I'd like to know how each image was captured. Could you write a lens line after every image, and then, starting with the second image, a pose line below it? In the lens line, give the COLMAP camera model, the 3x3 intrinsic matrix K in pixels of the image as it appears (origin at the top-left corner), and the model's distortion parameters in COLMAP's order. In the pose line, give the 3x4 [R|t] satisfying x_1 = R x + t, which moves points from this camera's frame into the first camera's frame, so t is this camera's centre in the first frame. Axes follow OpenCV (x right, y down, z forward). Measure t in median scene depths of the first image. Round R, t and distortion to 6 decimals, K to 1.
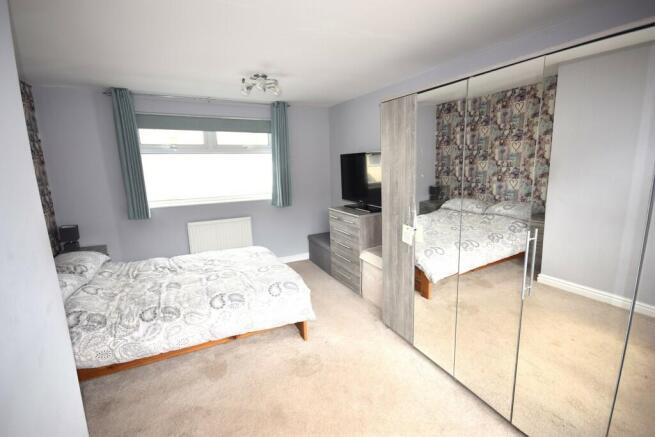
lens RADIAL K [[285.8, 0, 327.5], [0, 285.8, 218.5], [0, 0, 1]] dist [-0.003774, -0.000542]
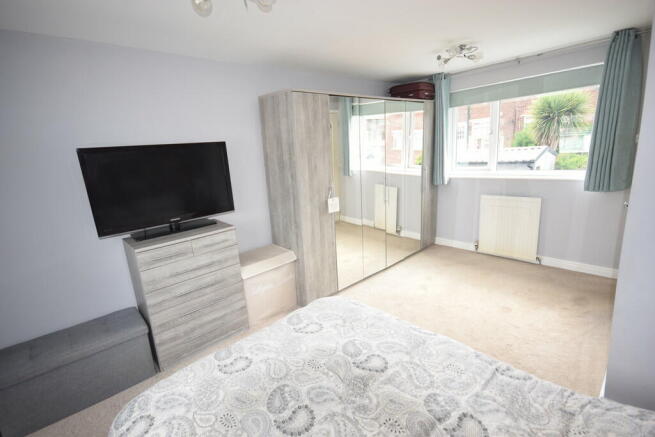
lens RADIAL K [[302.7, 0, 327.5], [0, 302.7, 218.5], [0, 0, 1]] dist [-0.001770, -0.000799]
pose [[-0.250920, -0.176167, 0.951843, -0.915941], [0.260991, 0.934575, 0.241772, -0.201287], [-0.932160, 0.309088, -0.188526, 1.188110]]
